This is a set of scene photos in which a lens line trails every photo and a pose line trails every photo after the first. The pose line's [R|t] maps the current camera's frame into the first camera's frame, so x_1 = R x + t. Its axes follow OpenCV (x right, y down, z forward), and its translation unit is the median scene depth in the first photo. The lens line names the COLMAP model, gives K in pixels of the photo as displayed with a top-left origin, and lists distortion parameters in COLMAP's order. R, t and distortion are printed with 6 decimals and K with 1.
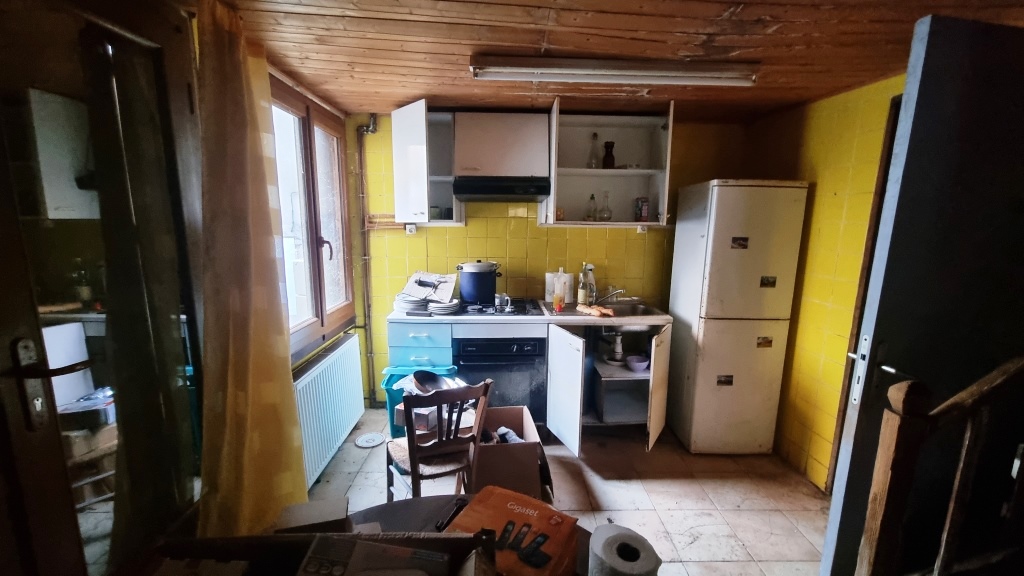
lens RADIAL K [[418.7, 0, 514.6], [0, 418.7, 293.7], [0, 0, 1]] dist [0.002887, 0.000099]
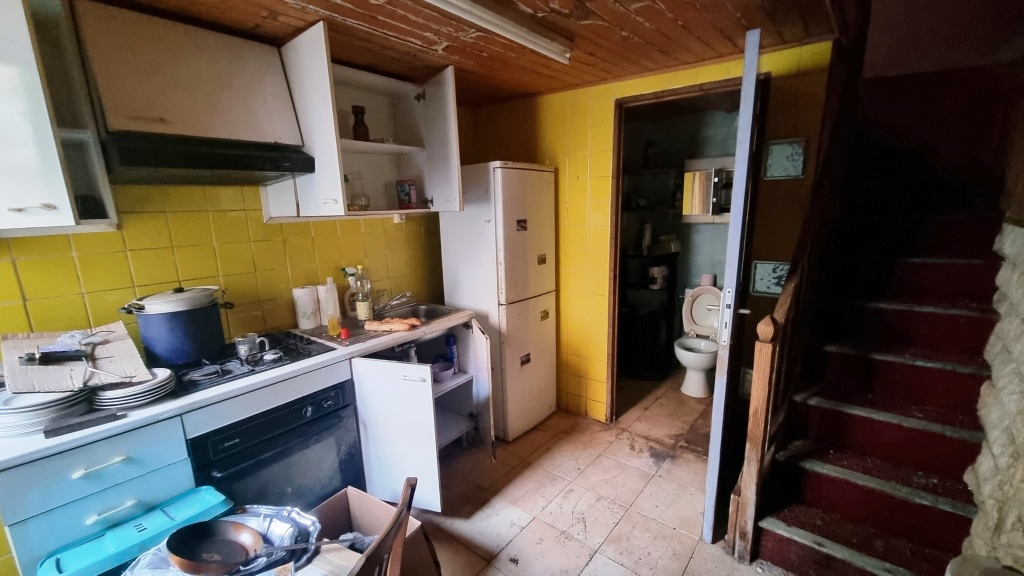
lens RADIAL K [[418.7, 0, 514.6], [0, 418.7, 293.7], [0, 0, 1]] dist [0.002887, 0.000099]
pose [[0.642234, -0.187855, 0.743132, -0.244253], [0.171935, 0.980104, 0.099168, -0.057827], [-0.746976, 0.064081, 0.661755, 0.328305]]
